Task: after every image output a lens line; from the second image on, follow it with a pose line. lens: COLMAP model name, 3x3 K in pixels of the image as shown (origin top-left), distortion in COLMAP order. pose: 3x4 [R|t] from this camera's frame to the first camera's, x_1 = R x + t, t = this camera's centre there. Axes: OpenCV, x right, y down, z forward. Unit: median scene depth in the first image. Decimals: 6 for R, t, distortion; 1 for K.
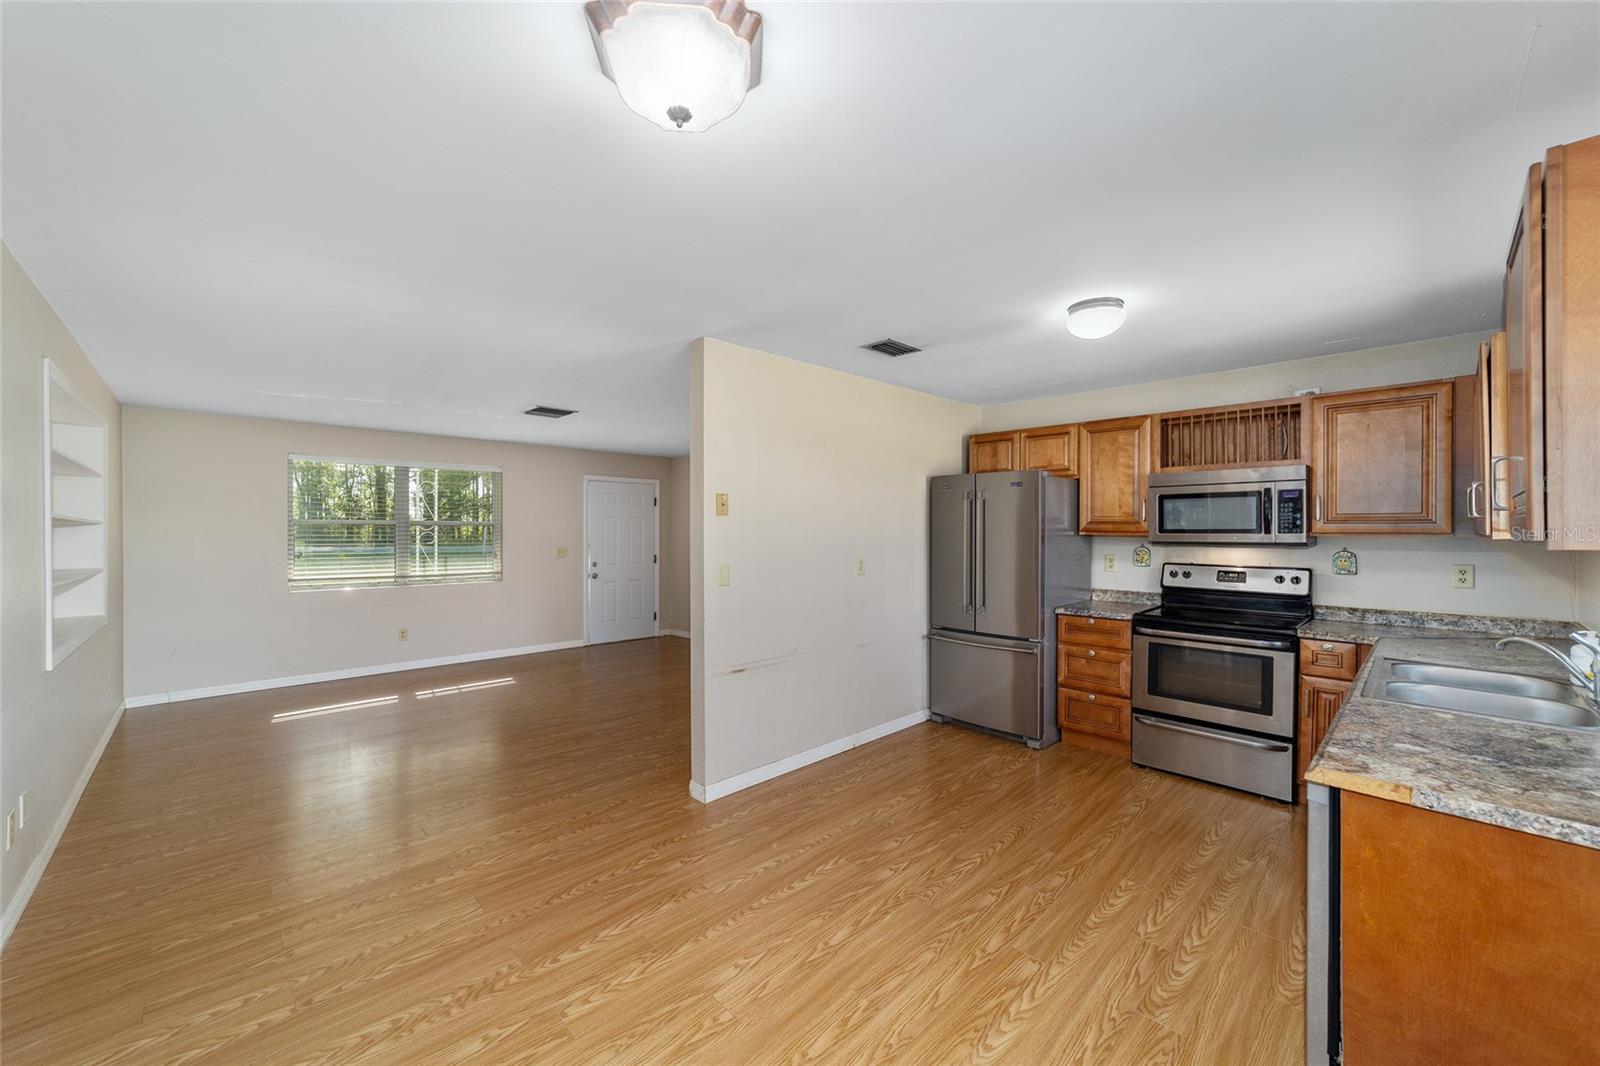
lens RADIAL K [[614.1, 0, 795.7], [0, 614.1, 533.9], [0, 0, 1]] dist [-0.018631, 0.008055]
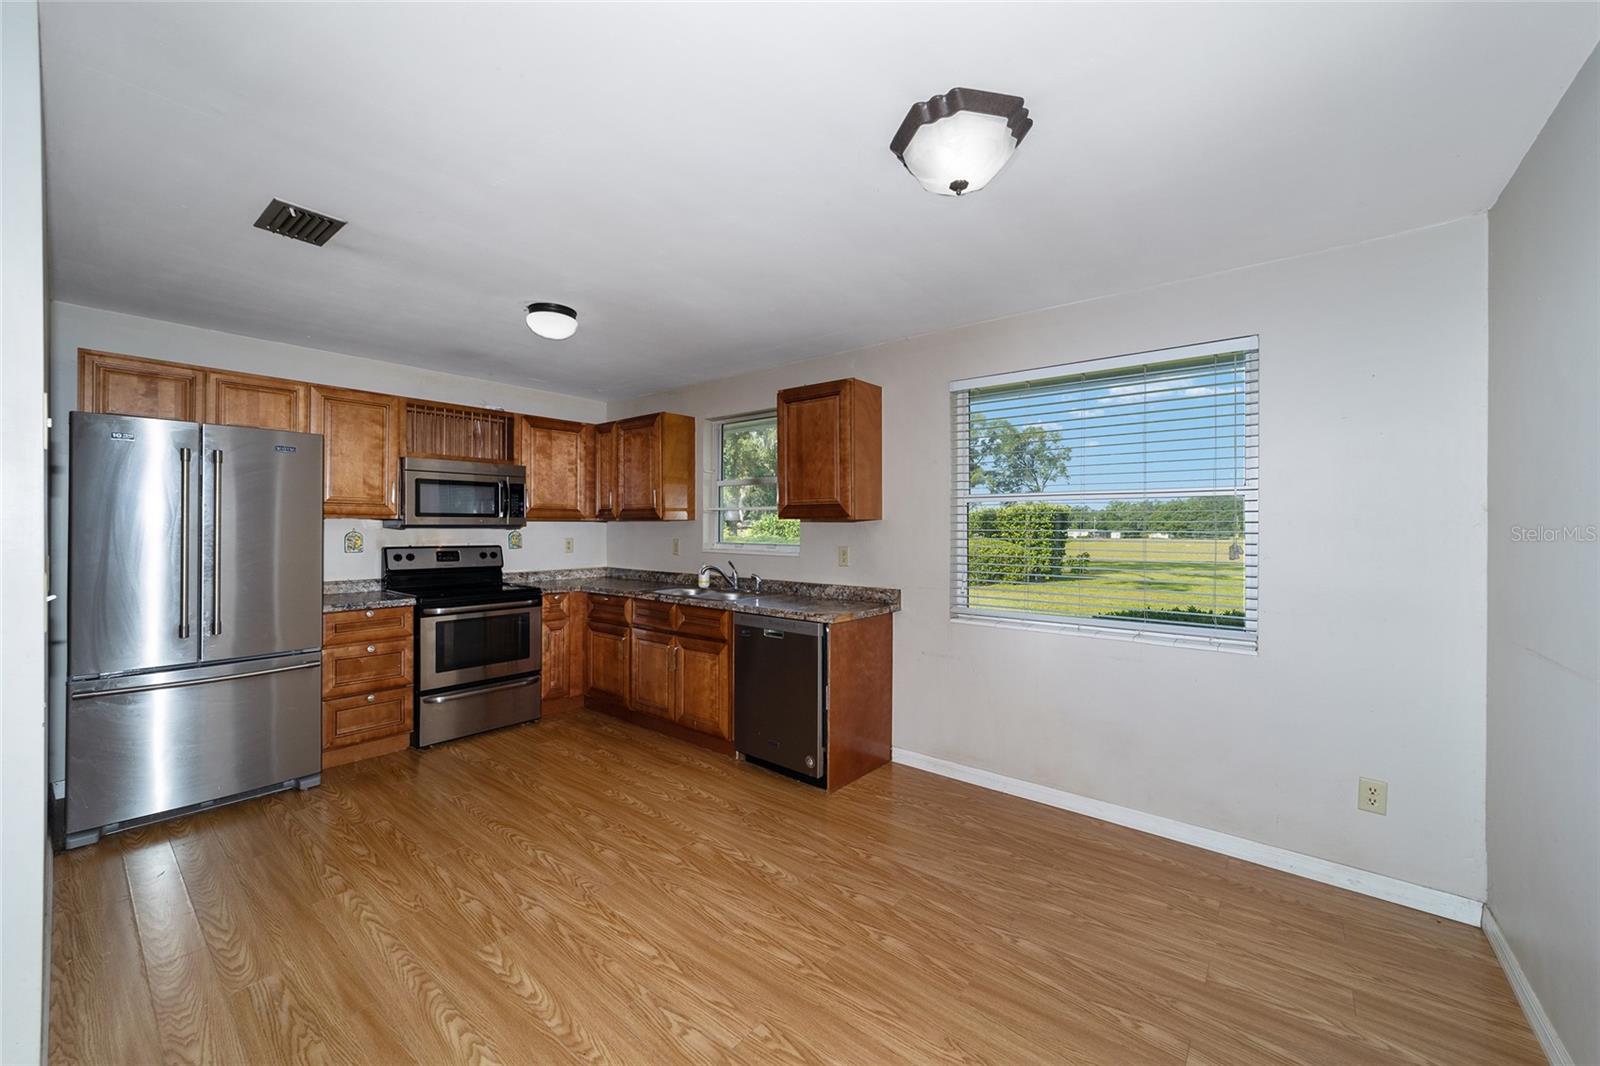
lens RADIAL K [[614.1, 0, 793.9], [0, 614.1, 526.3], [0, 0, 1]] dist [-0.018631, 0.008055]
pose [[-0.116072, -0.000207, 0.993241, -0.532641], [0.004742, 0.999988, 0.000763, 0.019061], [-0.993229, 0.004798, -0.116070, 0.546800]]
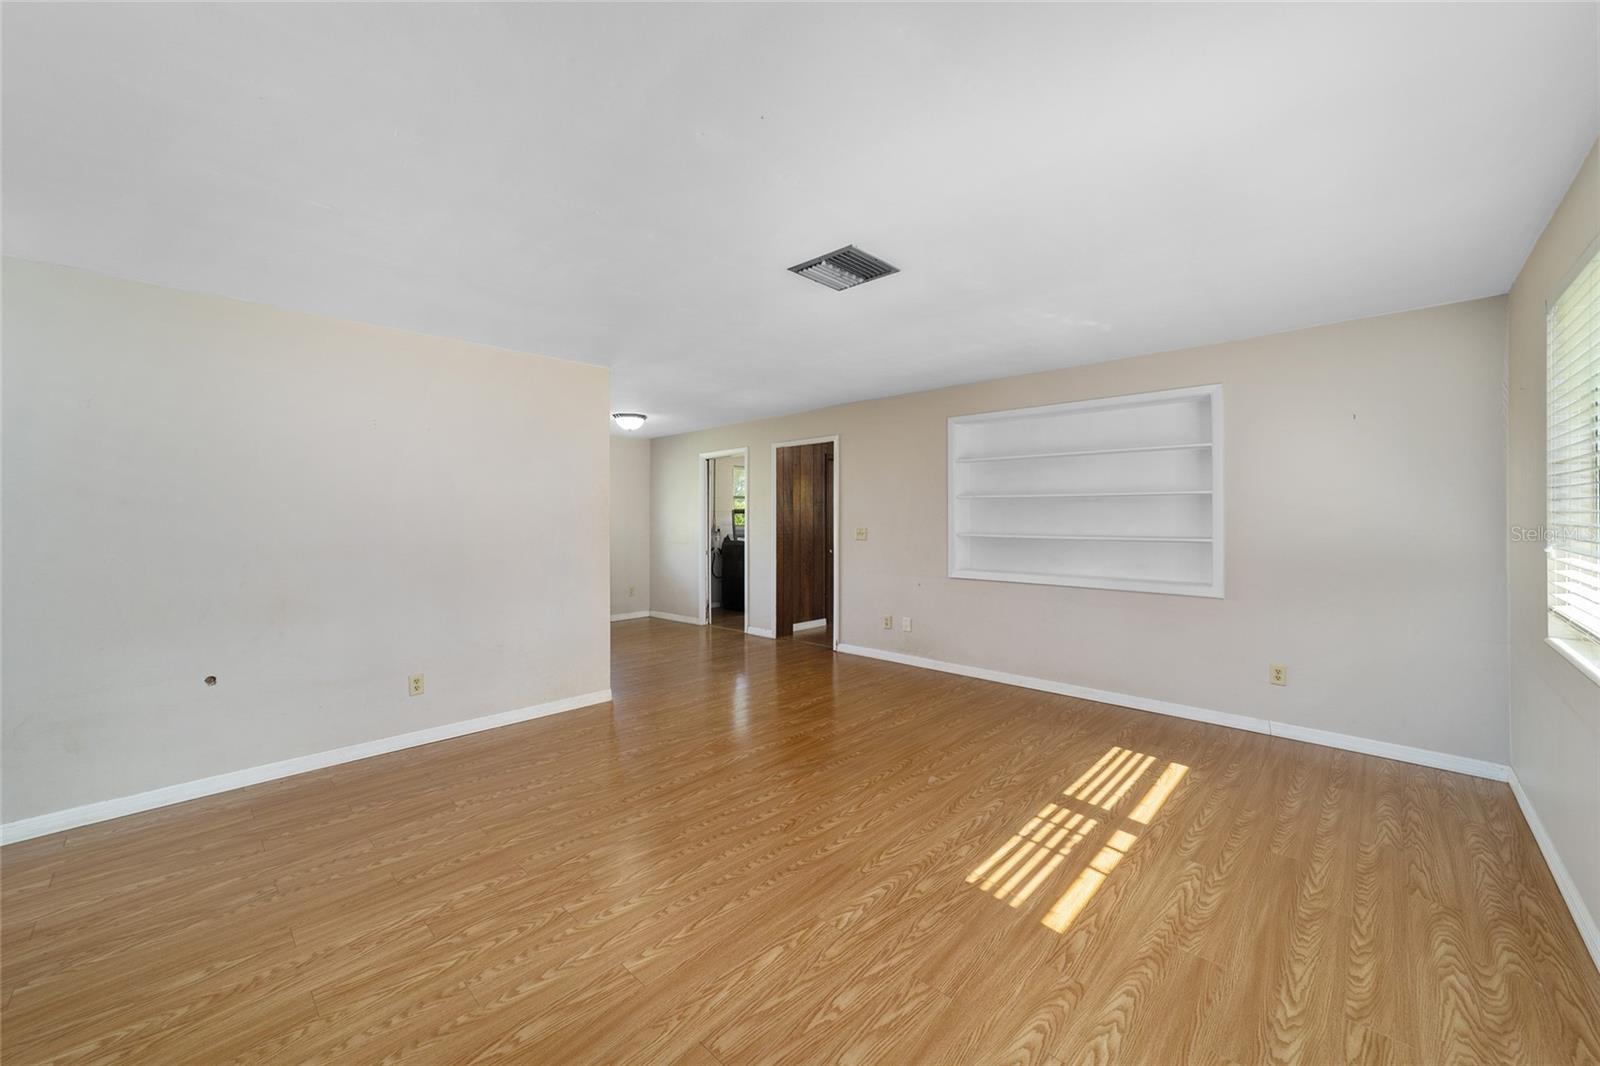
lens RADIAL K [[614.1, 0, 796.6], [0, 614.1, 522.5], [0, 0, 1]] dist [-0.018631, 0.008055]
pose [[-0.999324, 0.008087, -0.035859, -0.515434], [0.007600, 0.999877, 0.013709, 0.013800], [0.035965, 0.013427, -0.999263, 2.275106]]
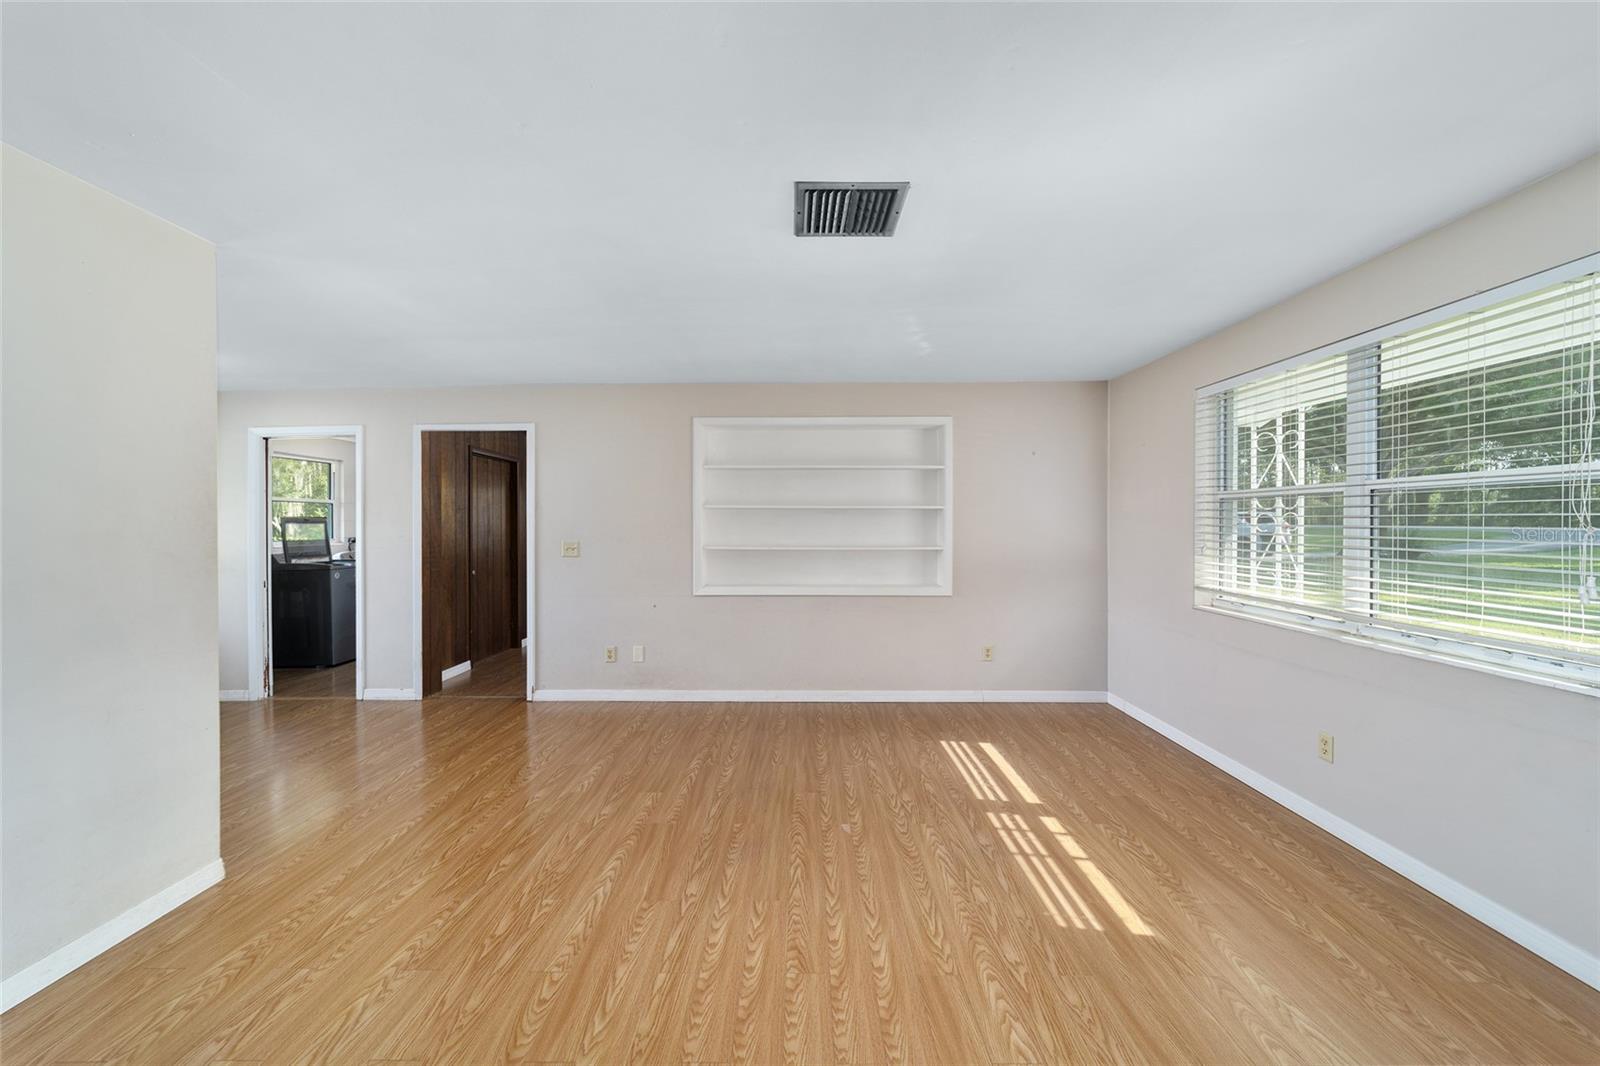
lens RADIAL K [[614.1, 0, 797.1], [0, 614.1, 526.7], [0, 0, 1]] dist [-0.018631, 0.008055]
pose [[-0.702692, 0.007328, -0.711456, -0.135820], [0.001296, 0.999958, 0.009020, 0.009633], [0.711493, 0.005416, -0.702673, 1.891021]]
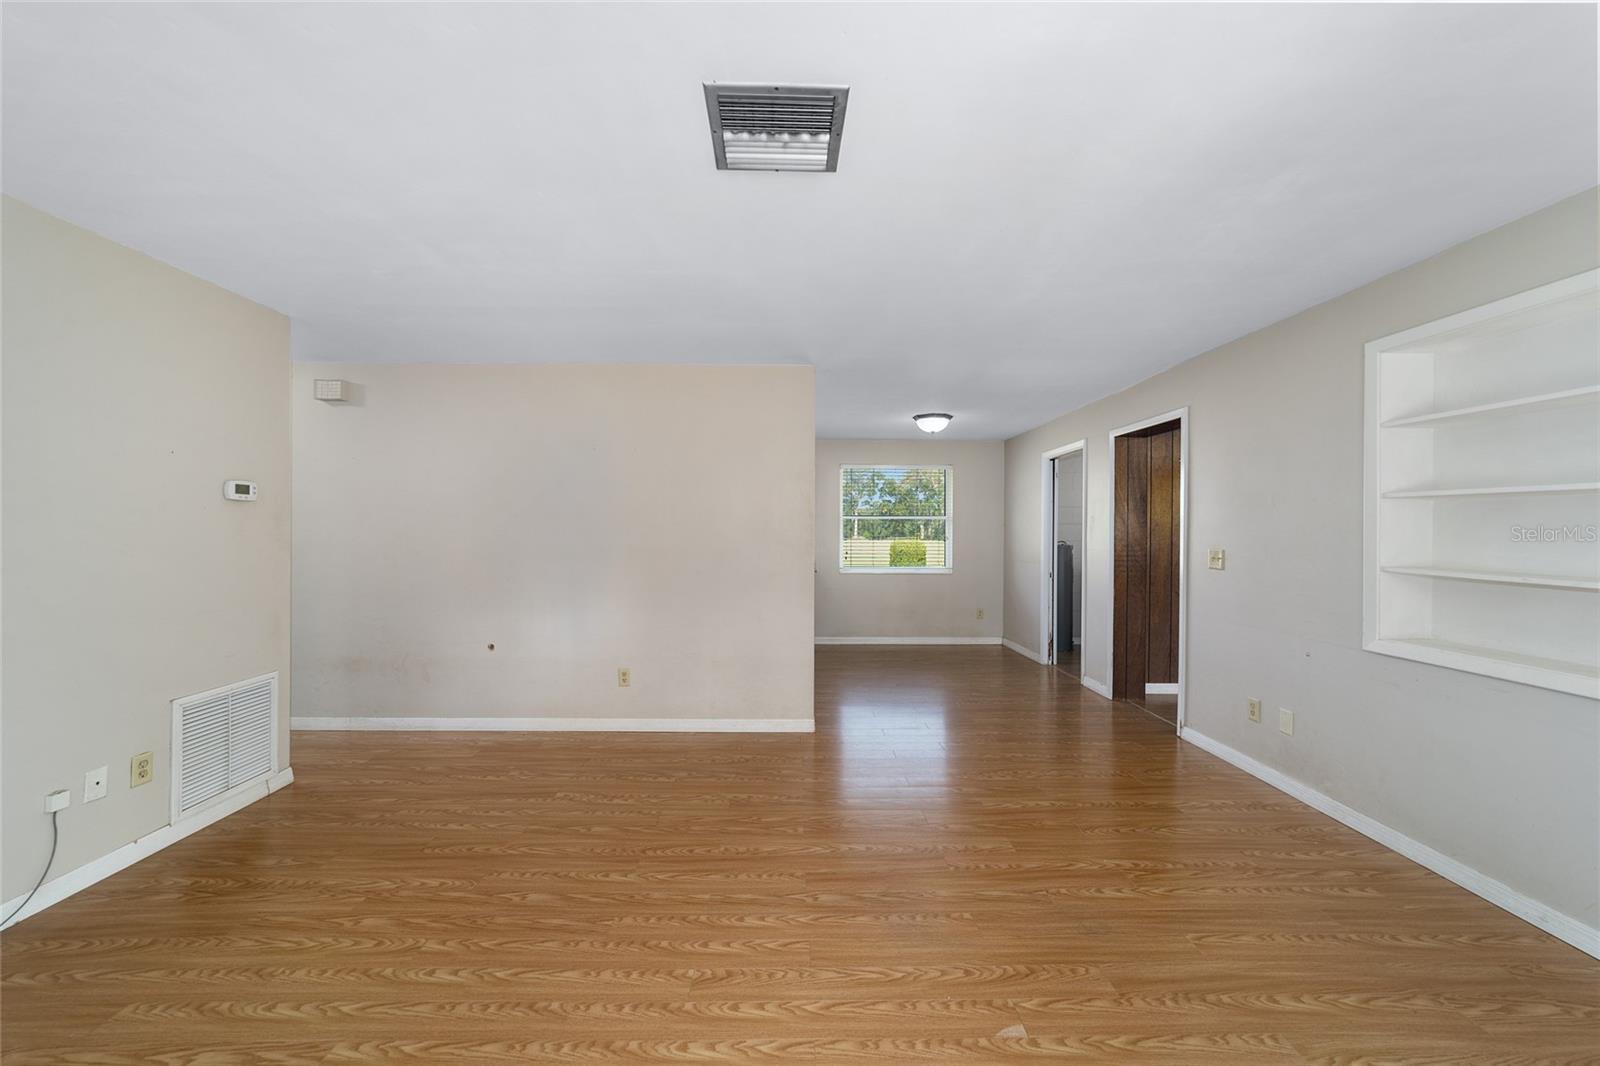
lens RADIAL K [[614.1, 0, 797.6], [0, 614.1, 526.3], [0, 0, 1]] dist [-0.018631, 0.008055]
pose [[-0.729243, 0.002881, 0.684249, -0.949581], [0.001423, 0.999995, -0.002694, 0.015741], [-0.684254, -0.000991, -0.729243, 1.841366]]
